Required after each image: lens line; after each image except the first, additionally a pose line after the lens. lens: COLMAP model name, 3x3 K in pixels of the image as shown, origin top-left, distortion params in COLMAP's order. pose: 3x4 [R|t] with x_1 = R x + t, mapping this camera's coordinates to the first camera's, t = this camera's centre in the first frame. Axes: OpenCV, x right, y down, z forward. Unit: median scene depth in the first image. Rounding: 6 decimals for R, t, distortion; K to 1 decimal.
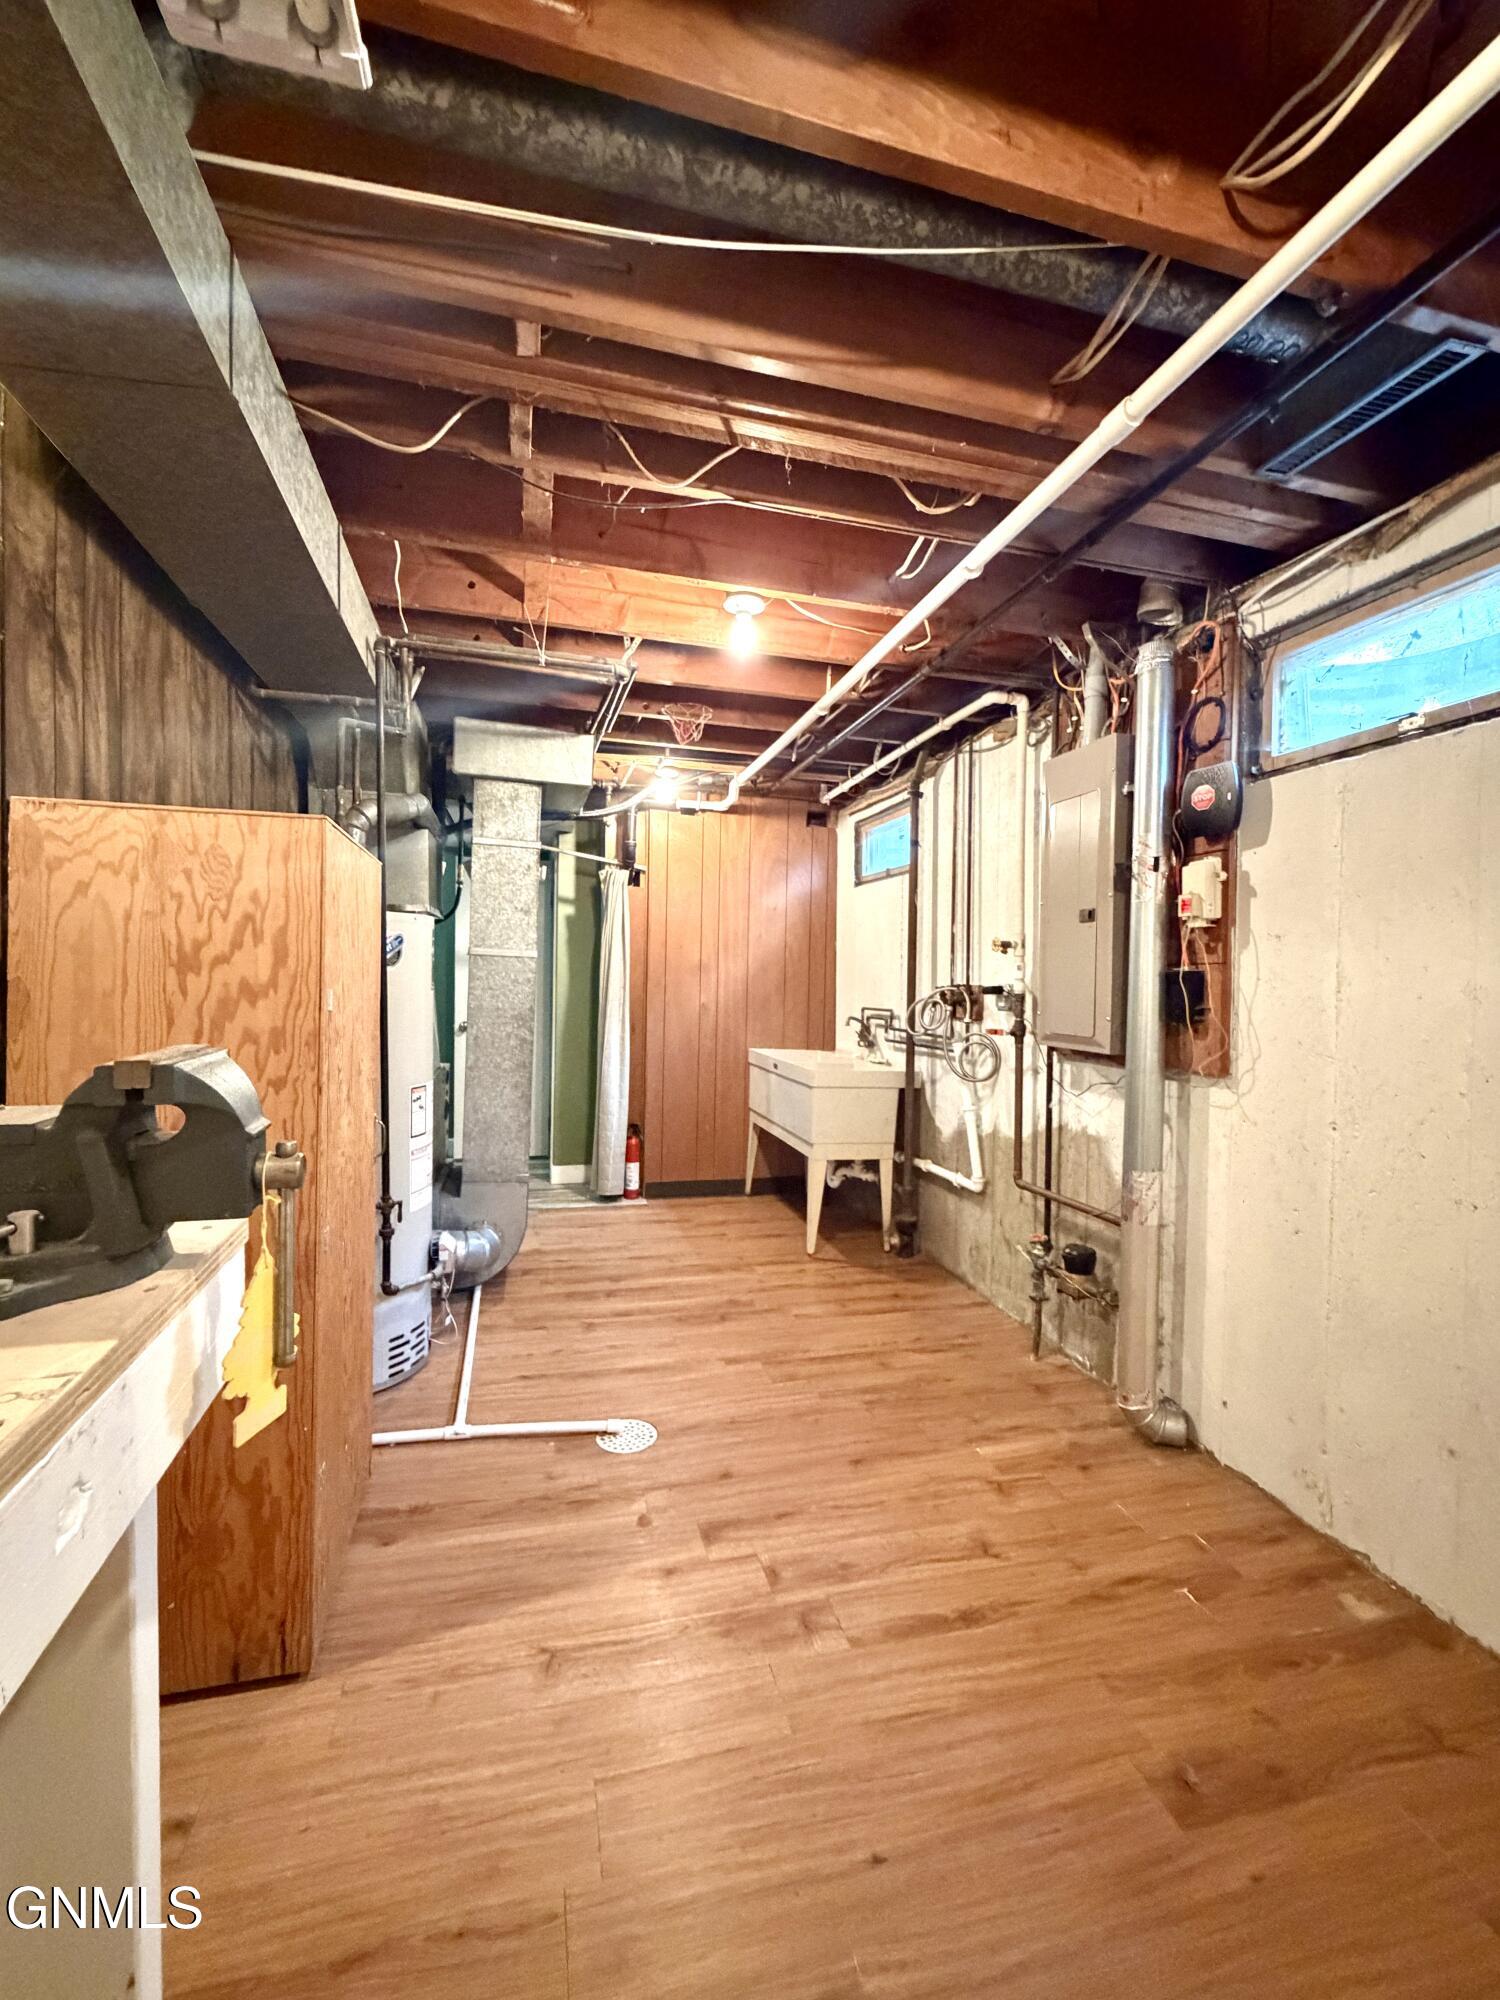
lens RADIAL K [[864.7, 0, 750.0], [0, 864.7, 1000.0], [0, 0, 1]] dist [0.000049, -0.000003]
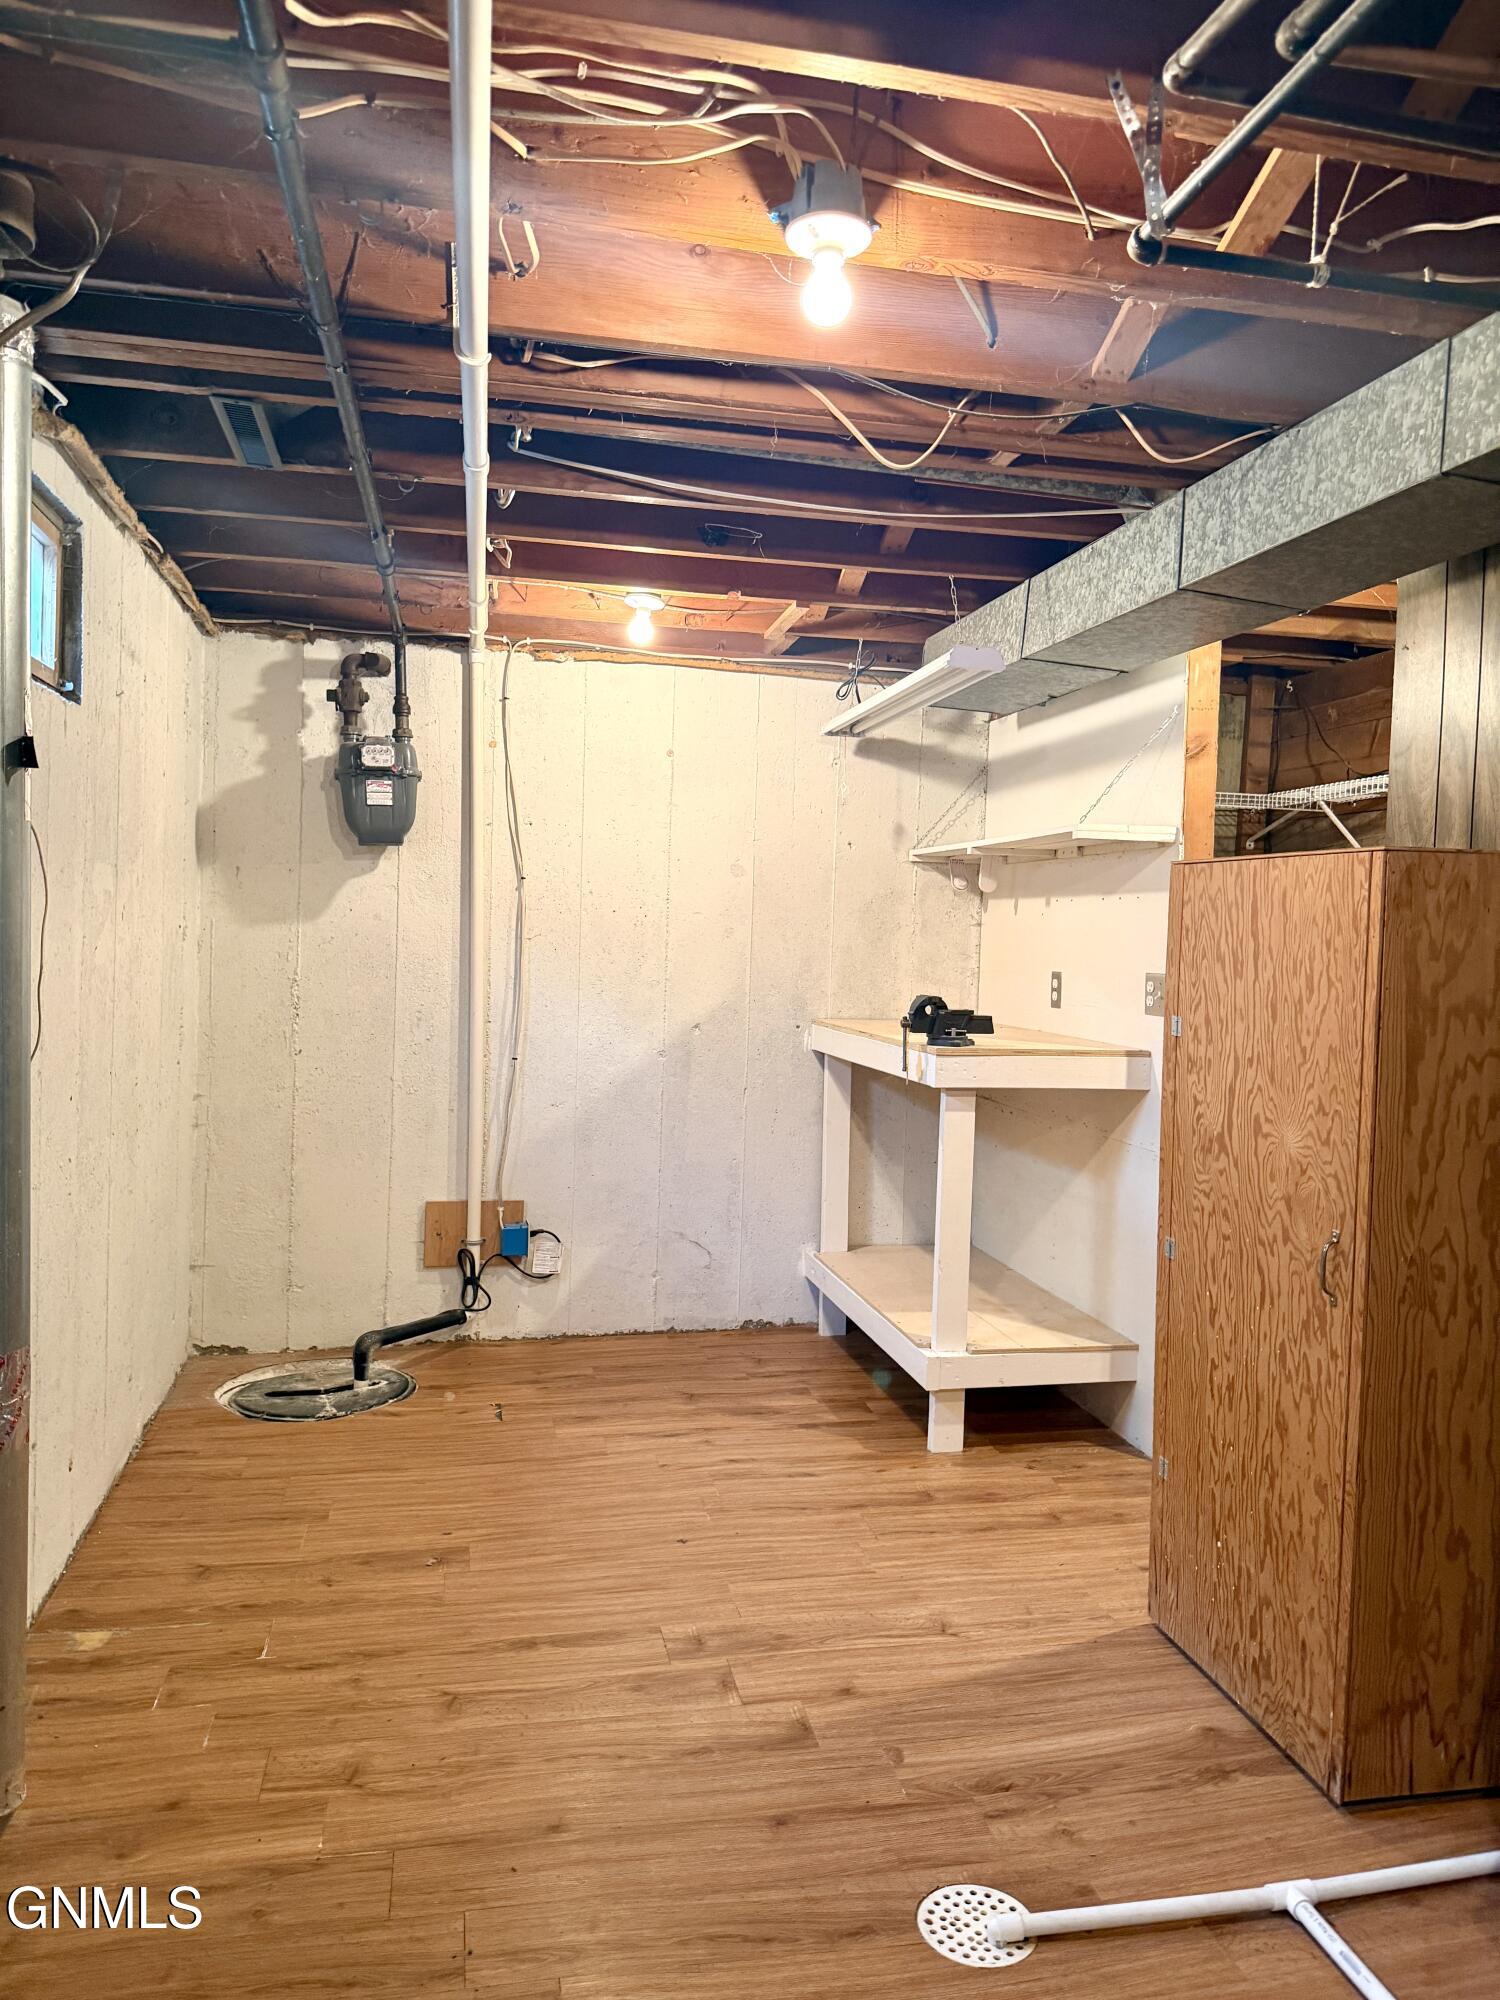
lens RADIAL K [[1396.4, 0, 750.0], [0, 1396.4, 1000.0], [0, 0, 1]] dist [-0.000425, -0.000125]
pose [[-0.997769, -0.051614, 0.042351, -0.021579], [-0.048393, 0.996096, 0.073833, -0.119443], [-0.045996, 0.071619, -0.996371, 2.404103]]
